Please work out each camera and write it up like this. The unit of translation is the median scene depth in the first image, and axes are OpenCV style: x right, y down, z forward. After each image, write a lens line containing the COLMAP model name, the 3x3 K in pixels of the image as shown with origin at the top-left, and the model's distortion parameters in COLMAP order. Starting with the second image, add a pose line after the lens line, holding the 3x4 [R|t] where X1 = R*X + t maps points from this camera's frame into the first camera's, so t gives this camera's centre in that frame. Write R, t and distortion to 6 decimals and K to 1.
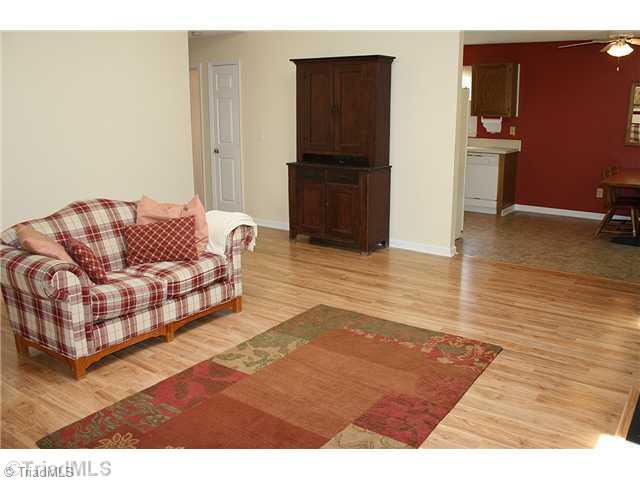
lens RADIAL K [[542.7, 0, 320.0], [0, 542.7, 240.0], [0, 0, 1]] dist [-0.151189, 0.138663]
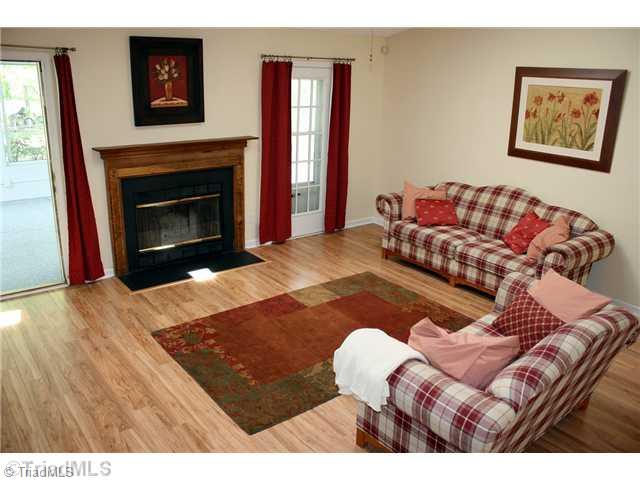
lens RADIAL K [[542.7, 0, 320.0], [0, 542.7, 240.0], [0, 0, 1]] dist [-0.151189, 0.138663]
pose [[-0.949071, -0.131663, 0.286232, -0.322920], [0.043793, 0.844547, 0.533687, -0.579324], [-0.312003, 0.519042, -0.795770, 1.709578]]
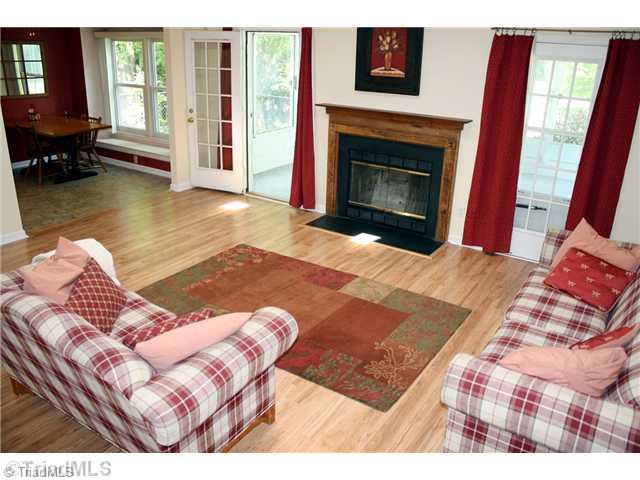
lens RADIAL K [[542.7, 0, 320.0], [0, 542.7, 240.0], [0, 0, 1]] dist [-0.151189, 0.138663]
pose [[0.006118, -0.366911, 0.930236, -1.062440], [0.232290, 0.905328, 0.355559, -0.295982], [-0.972627, 0.213909, 0.090768, 0.649572]]
